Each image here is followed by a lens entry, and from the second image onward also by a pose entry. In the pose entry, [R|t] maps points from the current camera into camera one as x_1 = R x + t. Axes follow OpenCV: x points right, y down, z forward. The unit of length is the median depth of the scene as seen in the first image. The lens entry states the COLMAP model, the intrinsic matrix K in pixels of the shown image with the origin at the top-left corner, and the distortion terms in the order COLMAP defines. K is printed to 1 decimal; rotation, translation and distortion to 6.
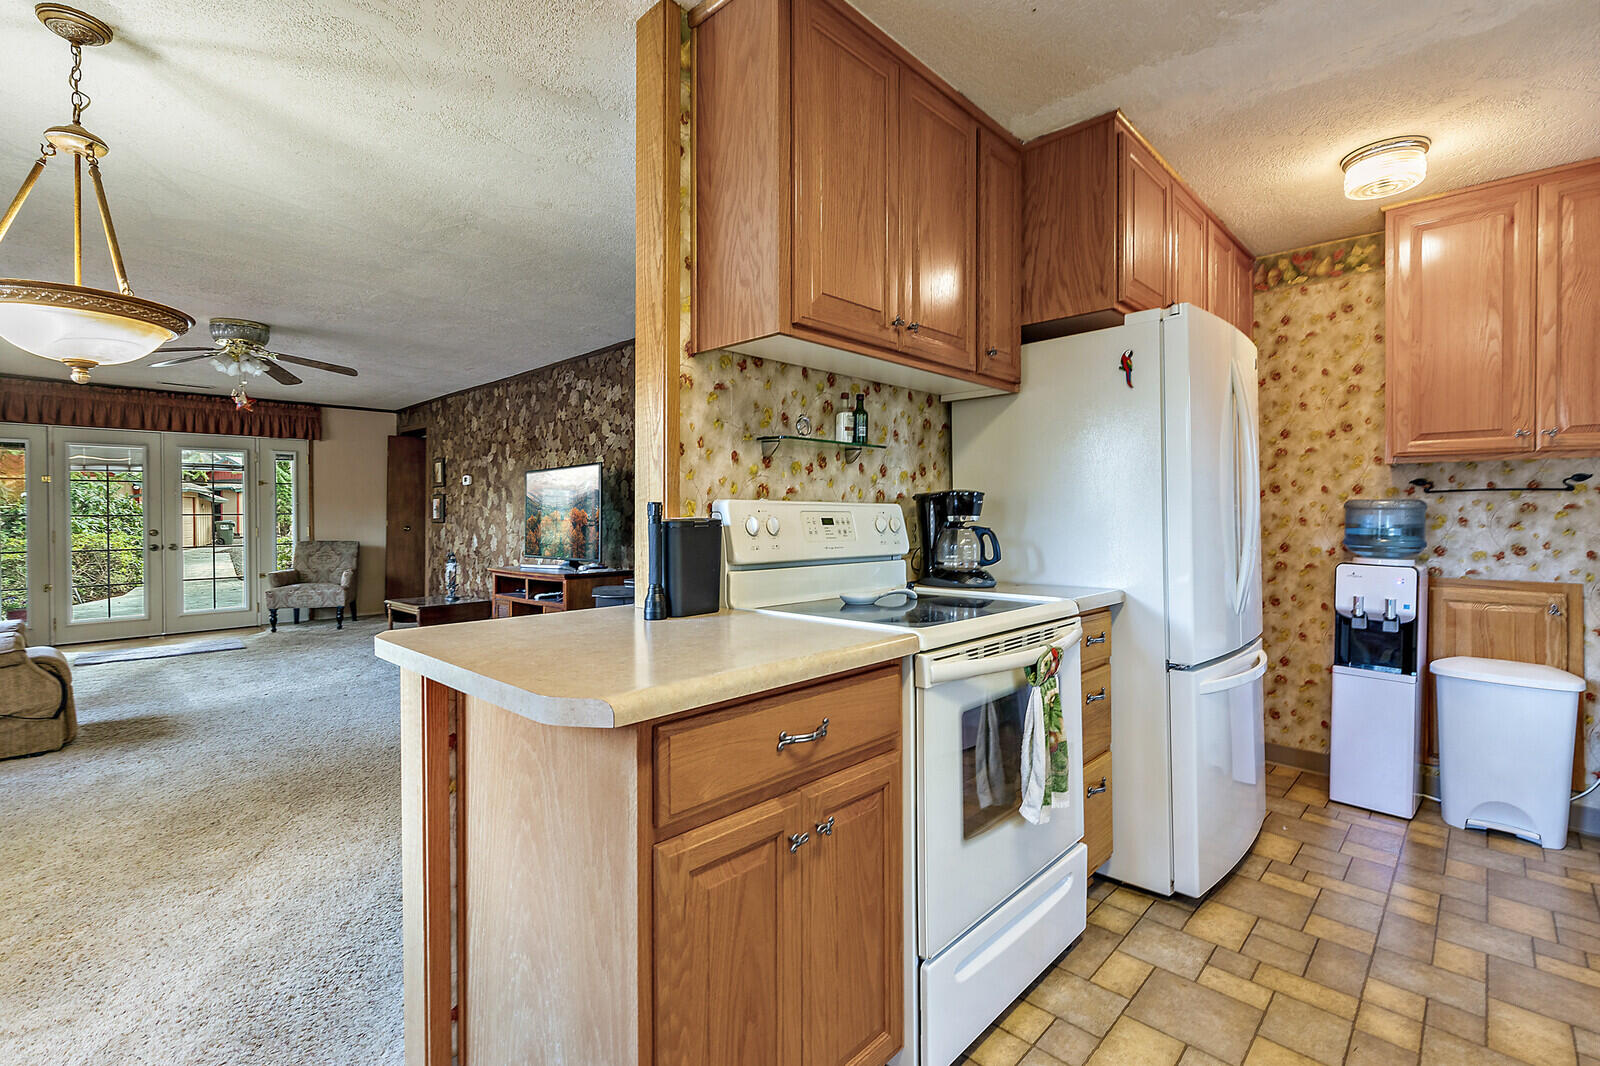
lens RADIAL K [[730.4, 0, 803.5], [0, 730.4, 516.7], [0, 0, 1]] dist [0.005021, 0.001392]
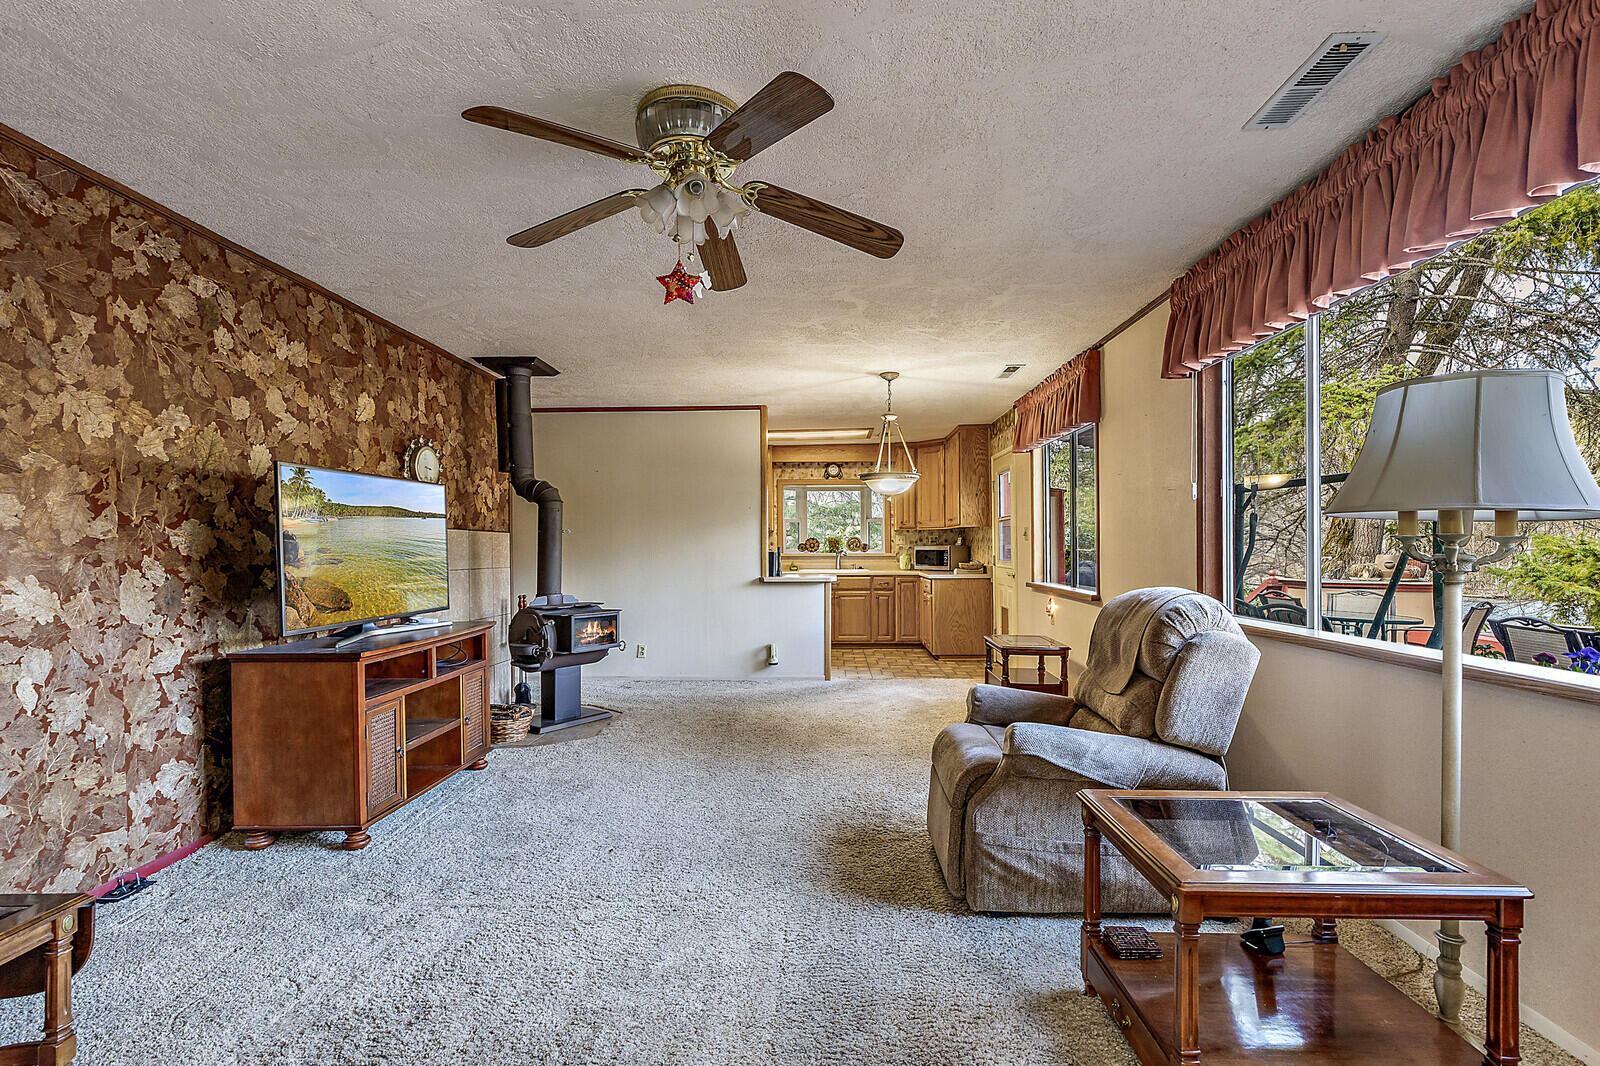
lens RADIAL K [[730.4, 0, 802.7], [0, 730.4, 546.7], [0, 0, 1]] dist [0.005021, 0.001392]
pose [[-0.663805, 0.009972, 0.747839, -1.301694], [0.010415, 0.999937, -0.004089, 0.001320], [-0.747833, 0.005074, -0.663868, 1.419055]]
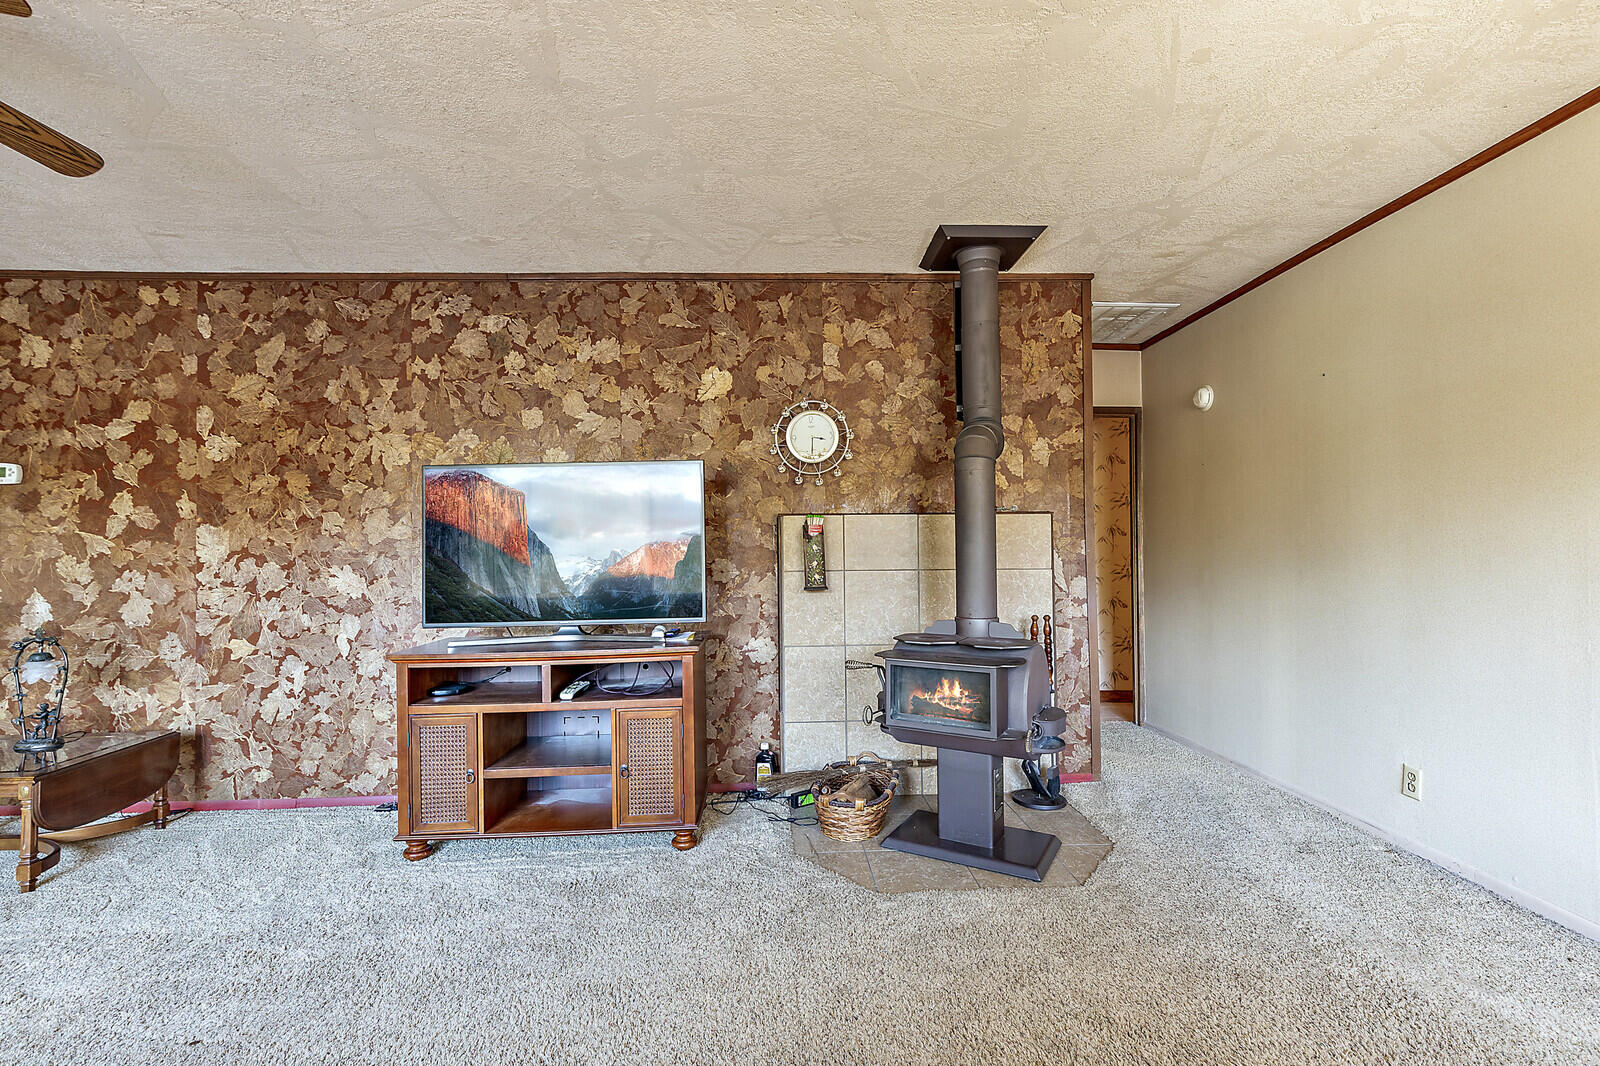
lens RADIAL K [[730.4, 0, 807.2], [0, 730.4, 534.0], [0, 0, 1]] dist [0.005021, 0.001392]
pose [[0.693376, 0.011808, 0.720479, -0.758764], [0.011407, 0.999561, -0.027360, 0.007819], [-0.720485, 0.027190, 0.692937, 0.581771]]
